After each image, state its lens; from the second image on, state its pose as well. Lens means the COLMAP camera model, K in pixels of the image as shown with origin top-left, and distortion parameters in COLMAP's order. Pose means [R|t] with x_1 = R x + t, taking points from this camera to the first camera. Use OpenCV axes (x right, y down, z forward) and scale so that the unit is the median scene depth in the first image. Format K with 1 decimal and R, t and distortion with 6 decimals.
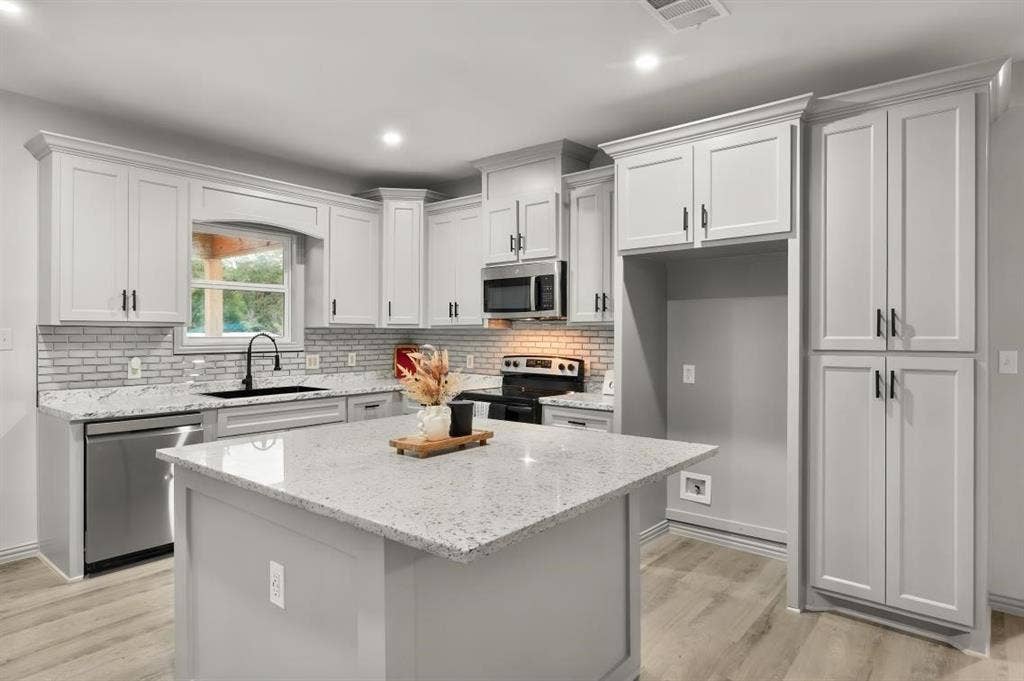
lens RADIAL K [[583.2, 0, 507.3], [0, 583.2, 335.9], [0, 0, 1]] dist [0.000526, 0.000791]
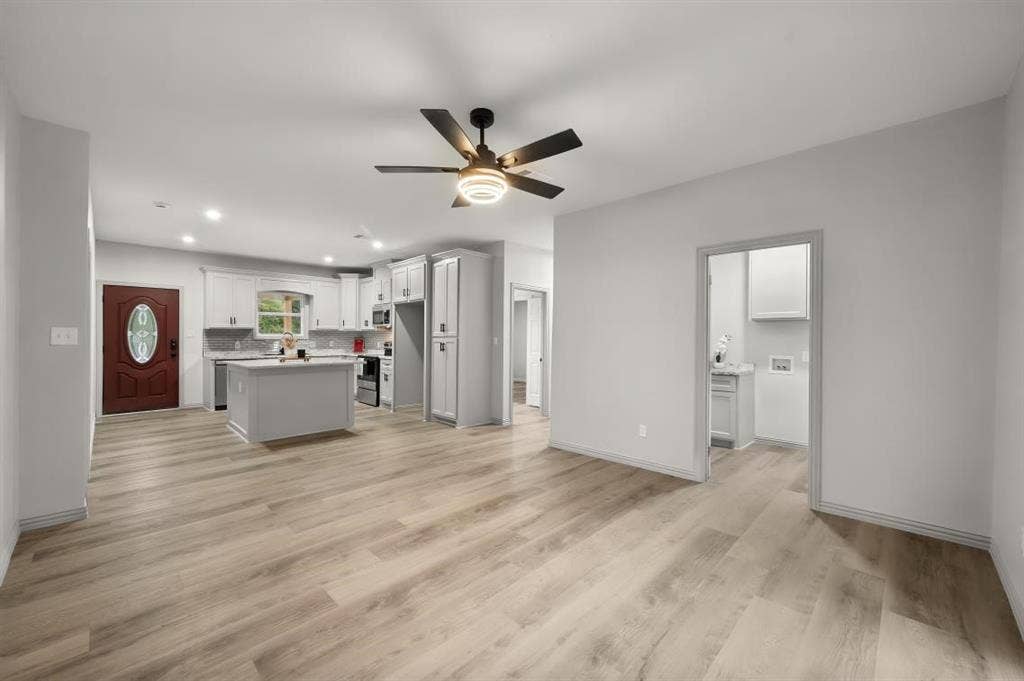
lens RADIAL K [[408.9, 0, 511.4], [0, 408.9, 339.0], [0, 0, 1]] dist [0.000142, 0.000025]
pose [[0.995640, 0.001423, -0.093269, 0.841276], [-0.001477, 0.999999, -0.000509, 0.027815], [0.093268, 0.000644, 0.995641, -0.817964]]
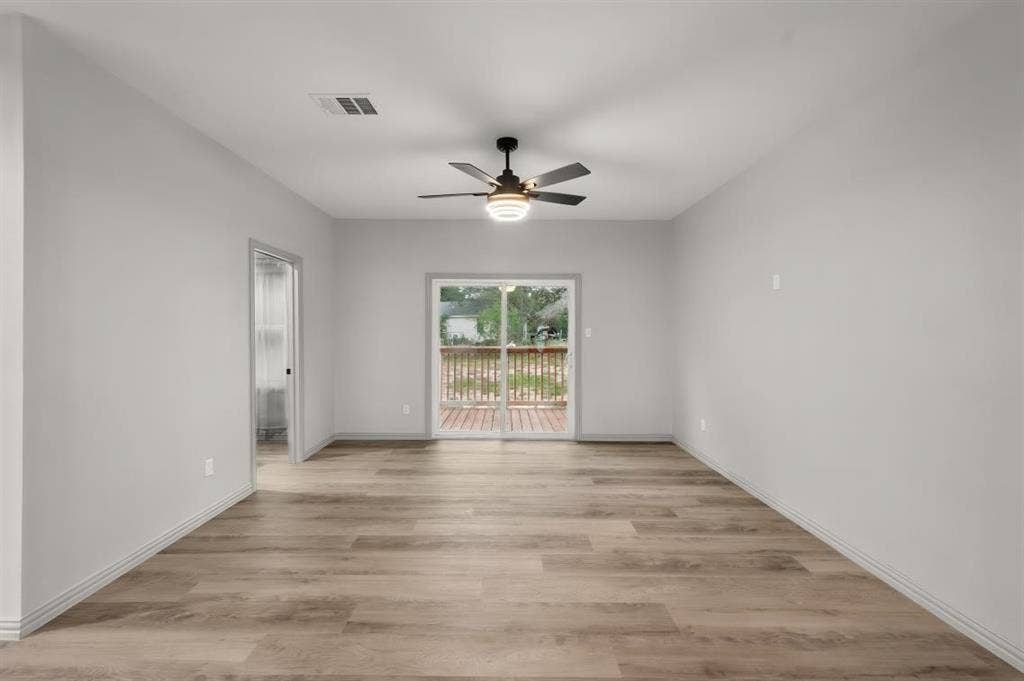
lens RADIAL K [[420.4, 0, 508.7], [0, 420.4, 335.3], [0, 0, 1]] dist [-0.005898, 0.001217]
pose [[-0.636202, -0.005869, 0.771500, 0.128632], [-0.001269, 0.999978, 0.006560, 0.013842], [-0.771521, 0.003194, -0.636196, 0.330542]]
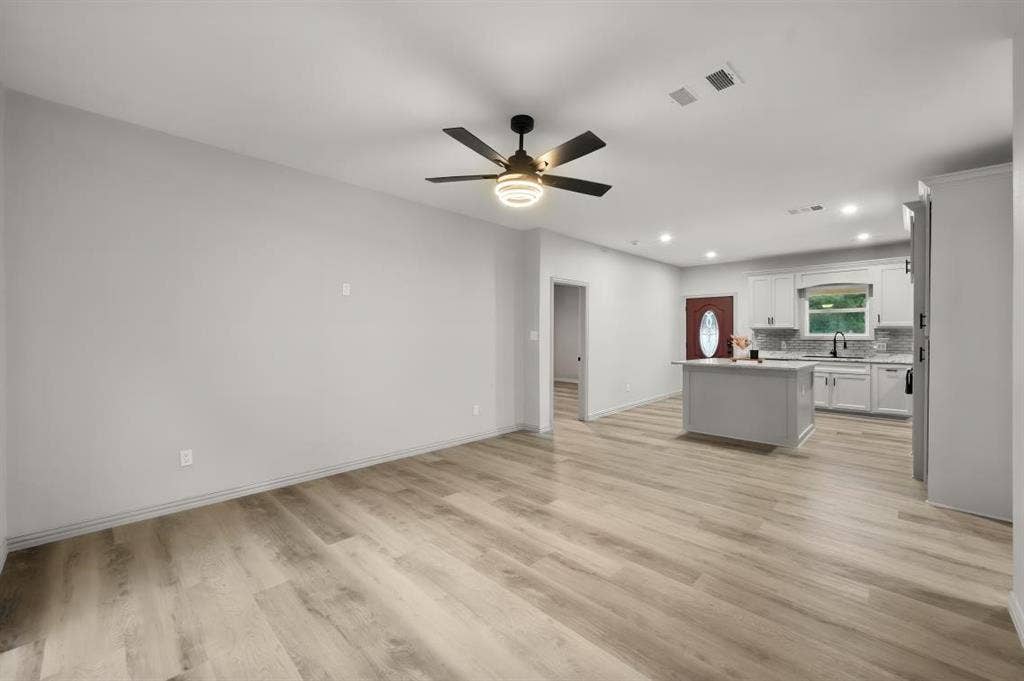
lens RADIAL K [[408.9, 0, 505.6], [0, 408.9, 331.4], [0, 0, 1]] dist [0.000142, 0.000025]
pose [[-0.098576, -0.010773, -0.995071, 1.411366], [-0.008803, 0.999912, -0.009954, 0.023601], [0.995091, 0.007778, -0.098662, -0.119364]]
